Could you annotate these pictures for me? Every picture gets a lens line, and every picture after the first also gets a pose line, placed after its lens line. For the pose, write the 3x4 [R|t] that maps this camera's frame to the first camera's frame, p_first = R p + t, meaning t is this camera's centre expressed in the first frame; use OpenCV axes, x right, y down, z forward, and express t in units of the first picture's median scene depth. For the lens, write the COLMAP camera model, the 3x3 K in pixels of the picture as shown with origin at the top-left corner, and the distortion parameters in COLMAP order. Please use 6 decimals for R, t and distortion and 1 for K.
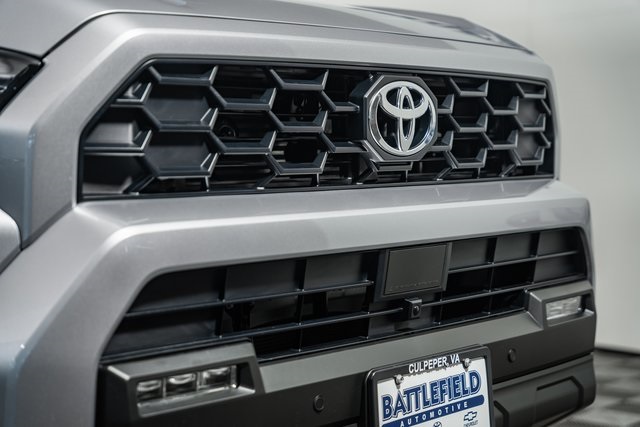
lens RADIAL K [[1195.1, 0, 320.0], [0, 1195.1, 213.5], [0, 0, 1]] dist [0.235242, 0.050989]
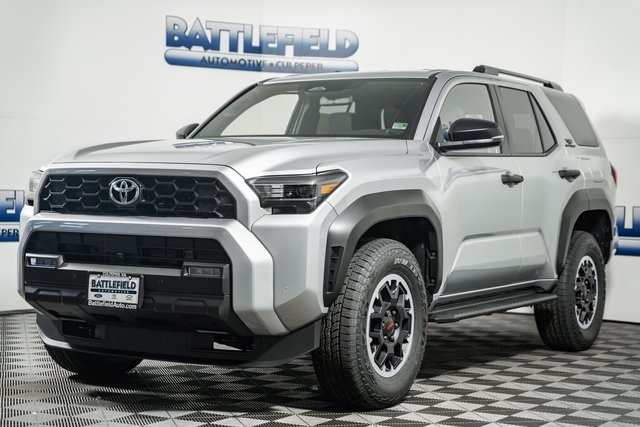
lens RADIAL K [[1196.0, 0, 320.0], [0, 1196.0, 213.5], [0, 0, 1]] dist [0.049905, 0.162764]
pose [[0.196637, 0.013998, -0.980377, 3.031519], [-0.083983, 0.996464, -0.002617, -0.057911], [0.976873, 0.082850, 0.197117, 0.887989]]
